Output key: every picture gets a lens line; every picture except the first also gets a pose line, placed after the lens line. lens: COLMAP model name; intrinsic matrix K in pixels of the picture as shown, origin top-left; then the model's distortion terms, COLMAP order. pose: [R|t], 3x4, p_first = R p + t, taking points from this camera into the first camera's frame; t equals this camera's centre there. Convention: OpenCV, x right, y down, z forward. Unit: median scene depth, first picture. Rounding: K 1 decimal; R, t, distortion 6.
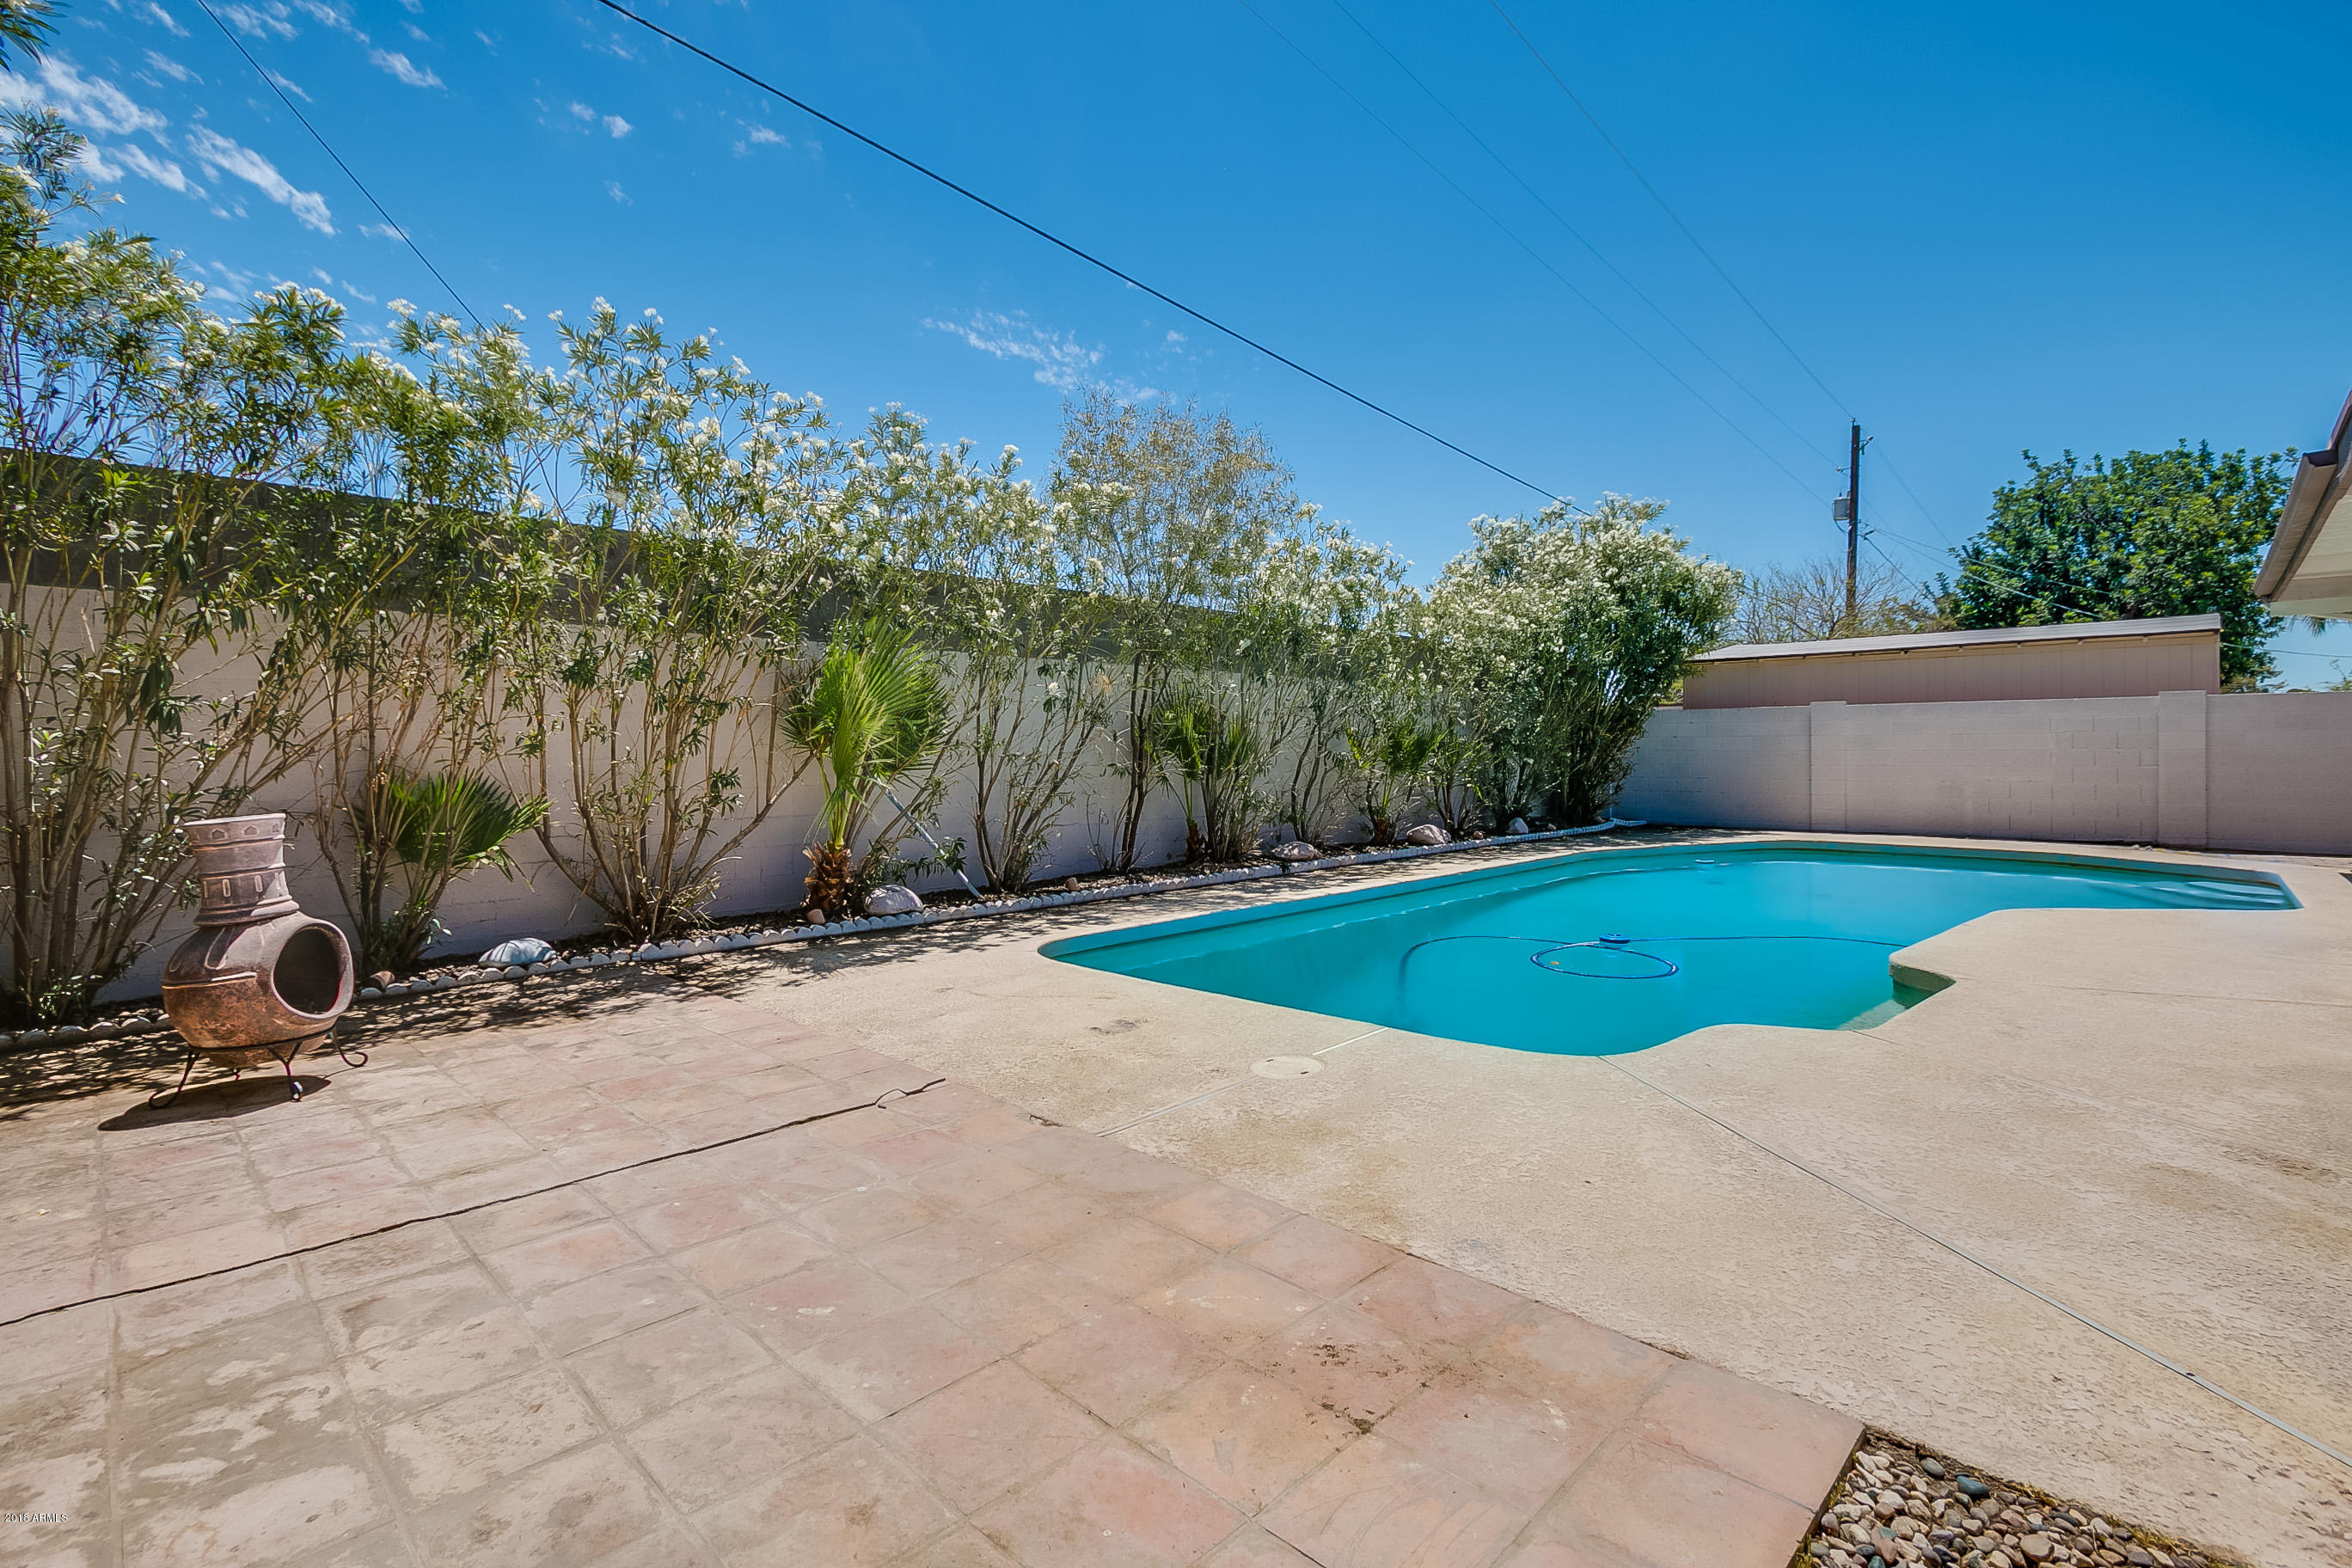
lens RADIAL K [[1098.8, 0, 1166.9], [0, 1098.8, 743.7], [0, 0, 1]] dist [-0.006688, -0.000683]
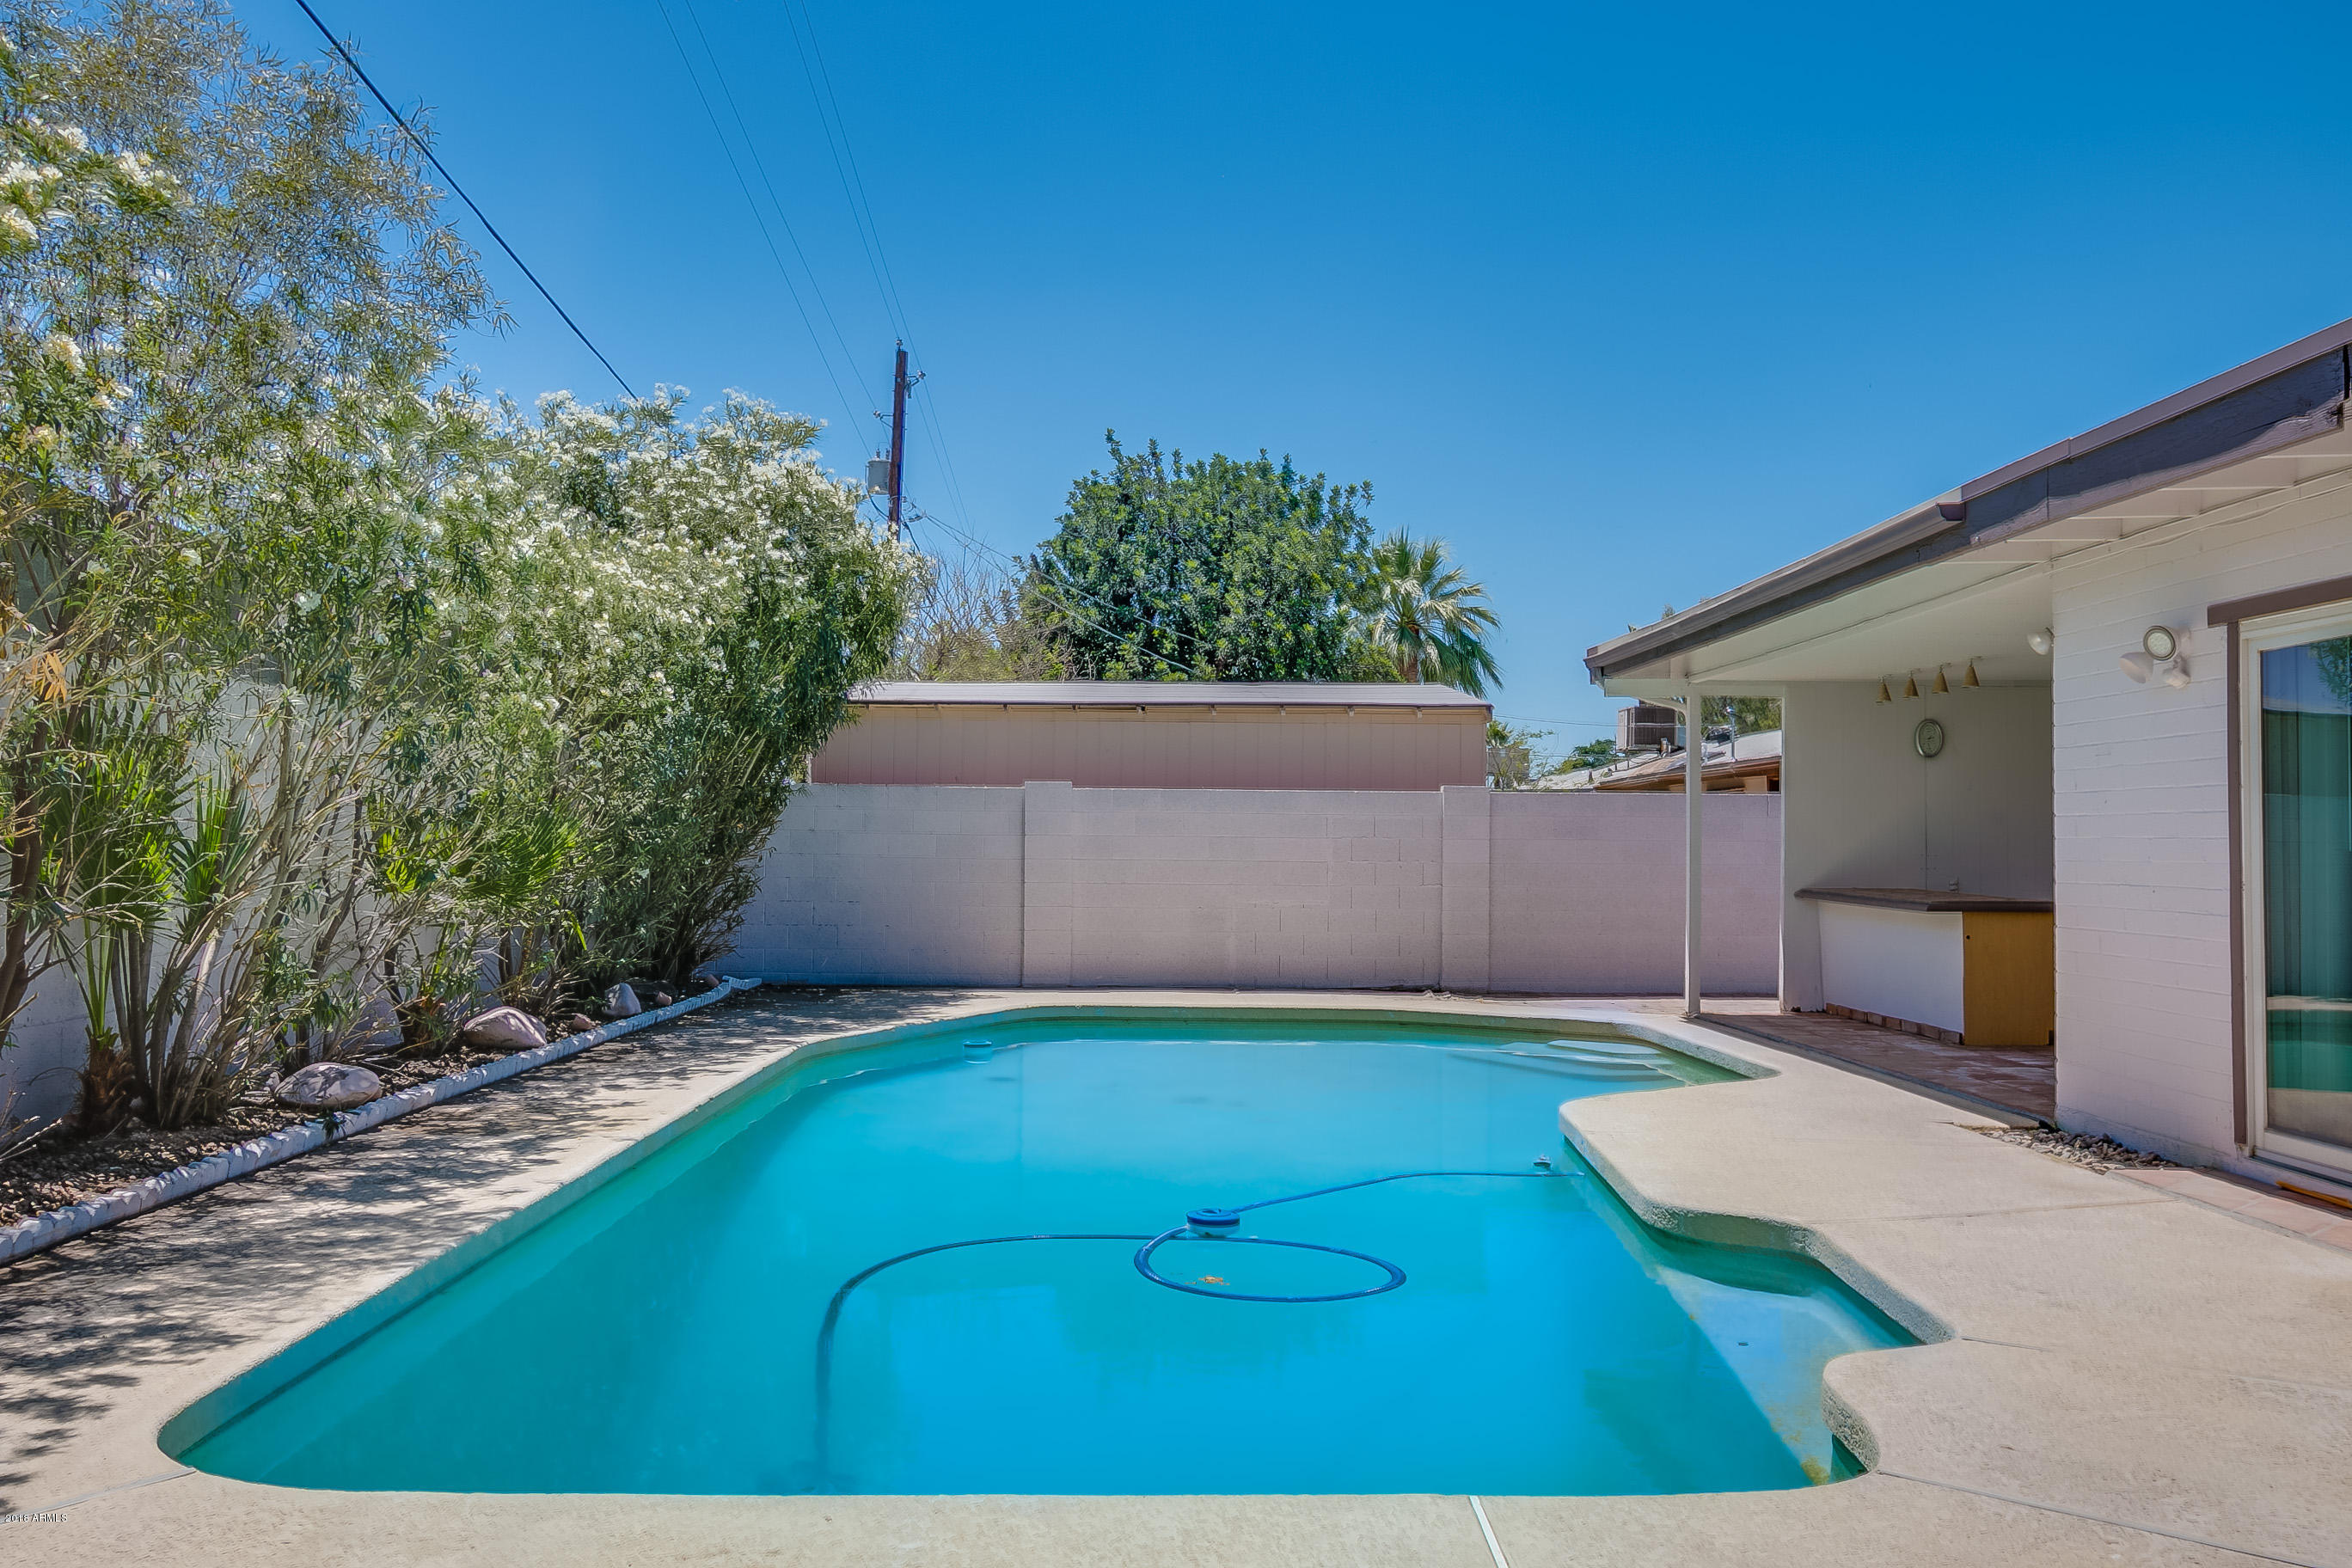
lens RADIAL K [[1966.3, 0, 1152.9], [0, 1966.3, 781.8], [0, 0, 1]] dist [0.000455, 0.072029]
pose [[0.708816, 0.035593, 0.704494, -0.627279], [-0.018240, 0.999317, -0.032137, -0.011484], [-0.705157, 0.009929, 0.708982, 0.646867]]
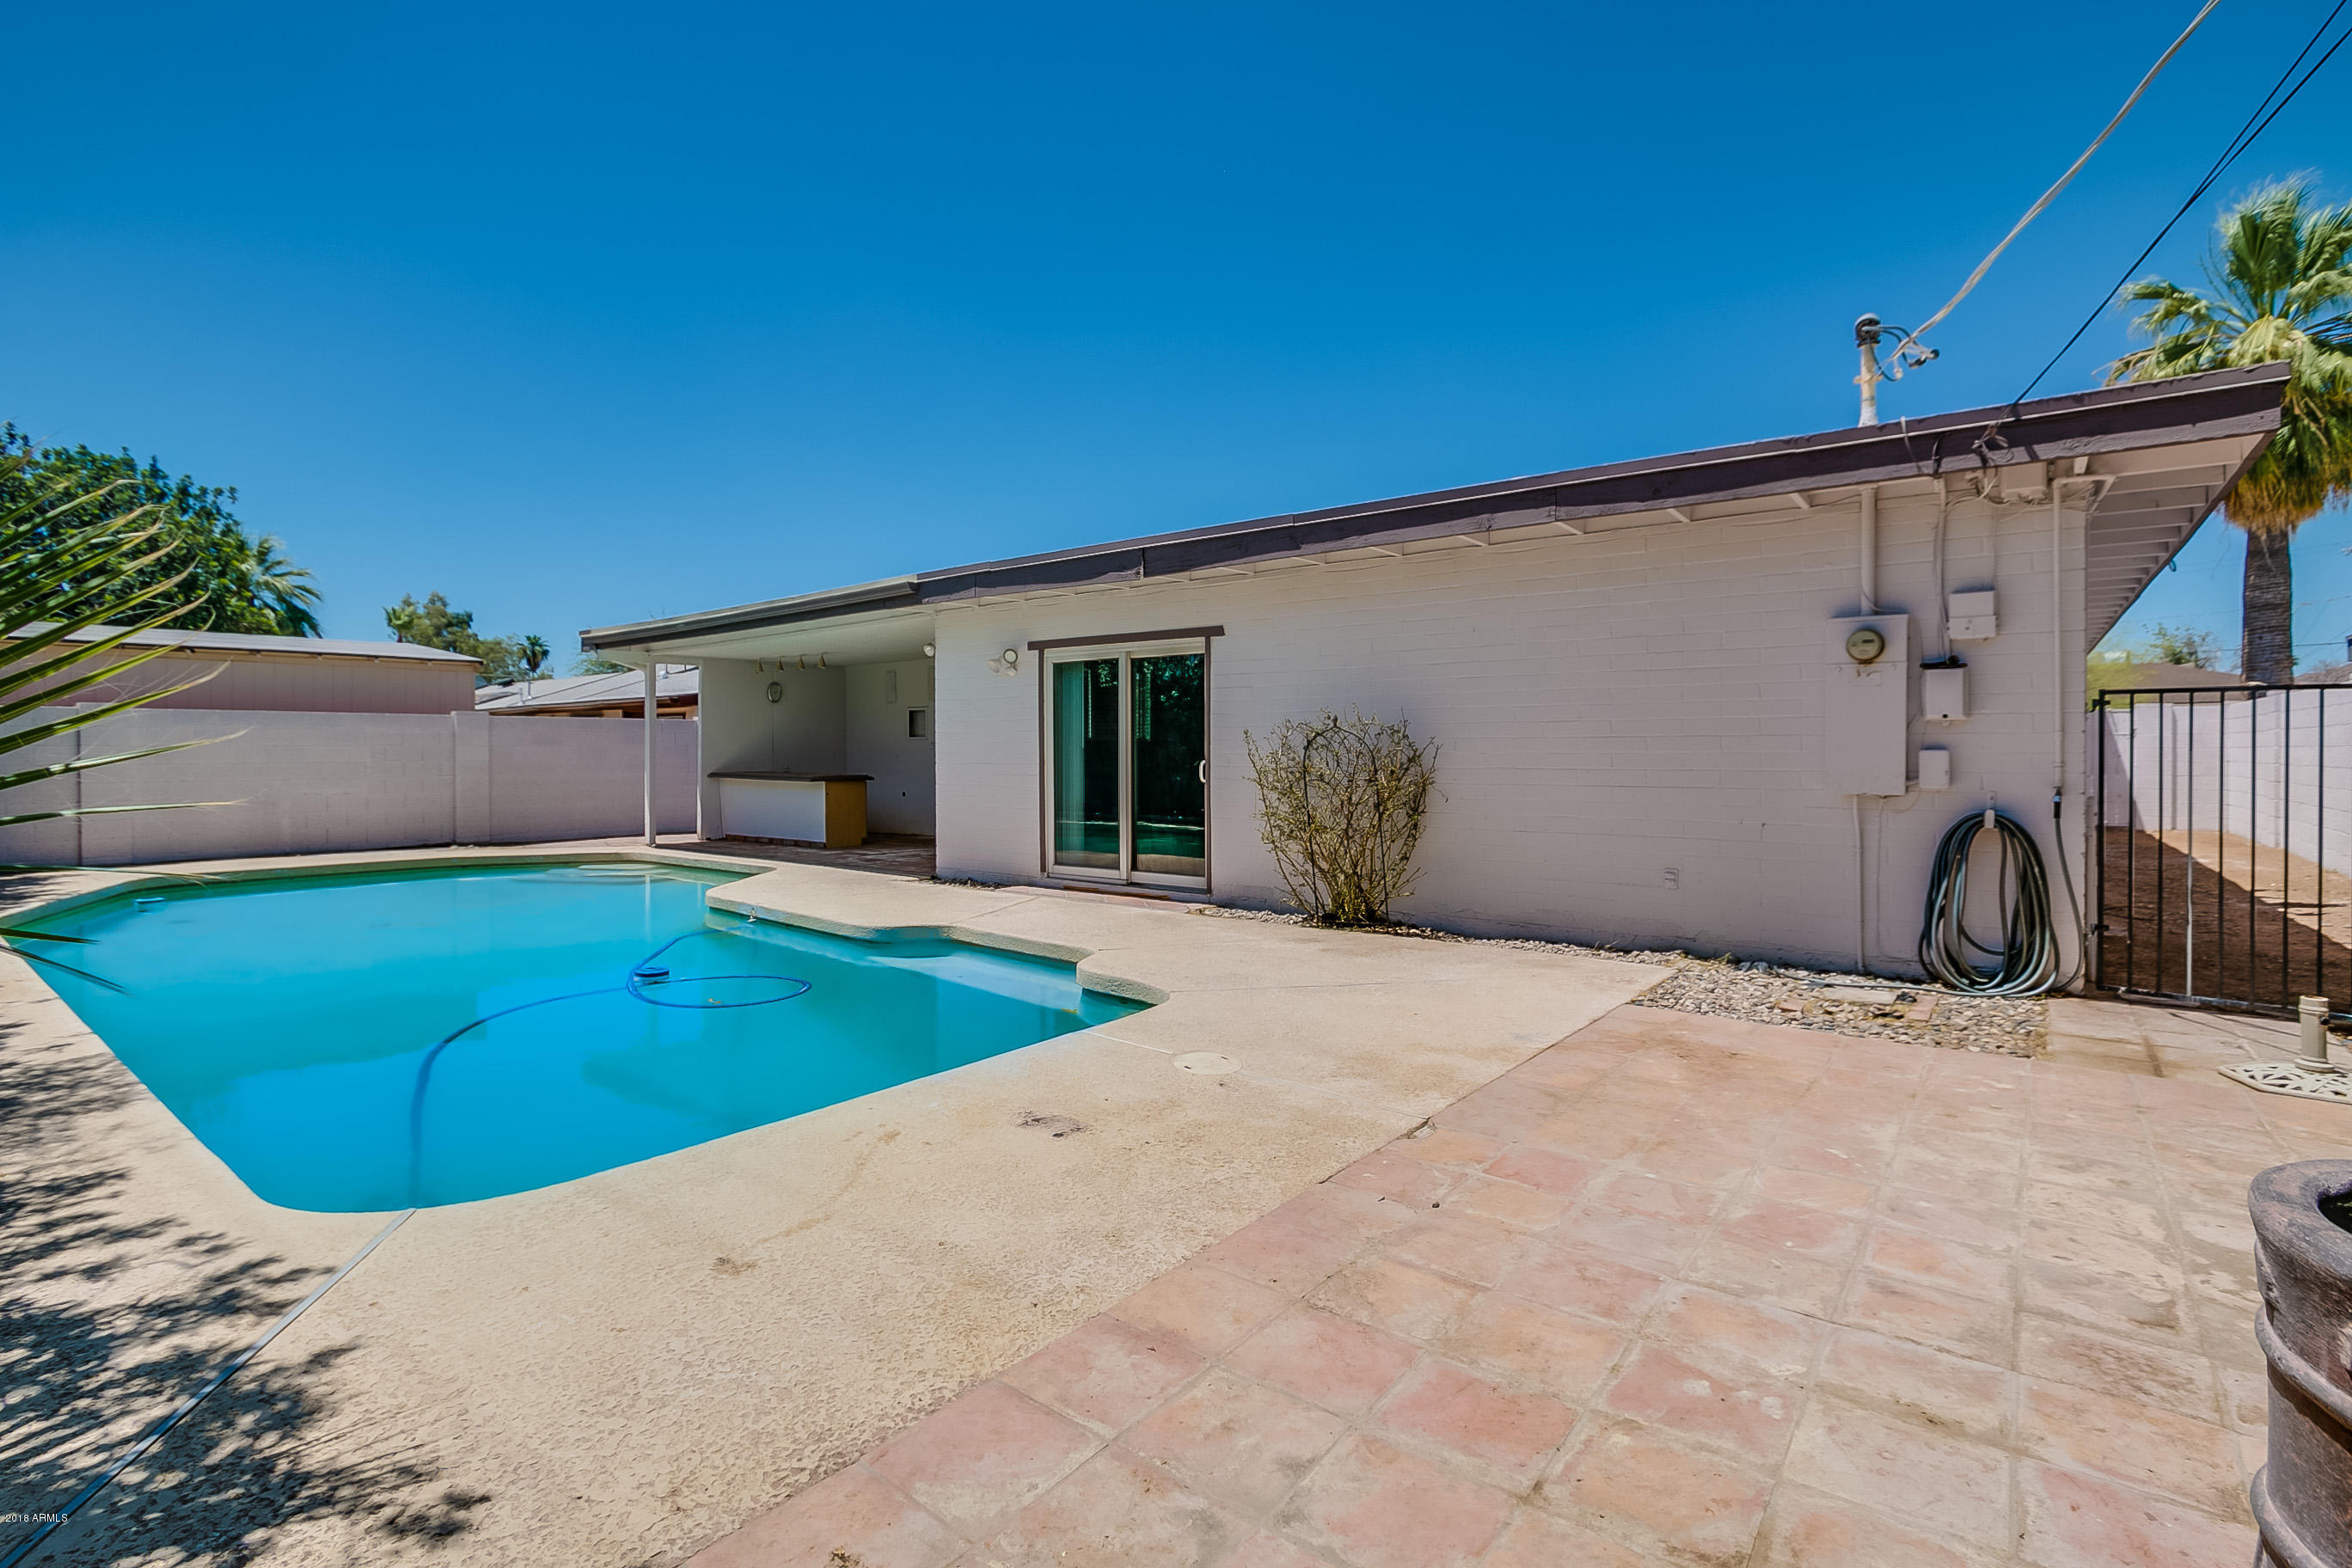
lens RADIAL K [[1090.0, 0, 1168.6], [0, 1090.0, 769.2], [0, 0, 1]] dist [-0.020628, 0.003700]
pose [[-0.111011, -0.007270, 0.993793, -1.055428], [-0.004820, 0.999965, 0.006777, 0.006671], [-0.993808, -0.004038, -0.111042, 1.320219]]
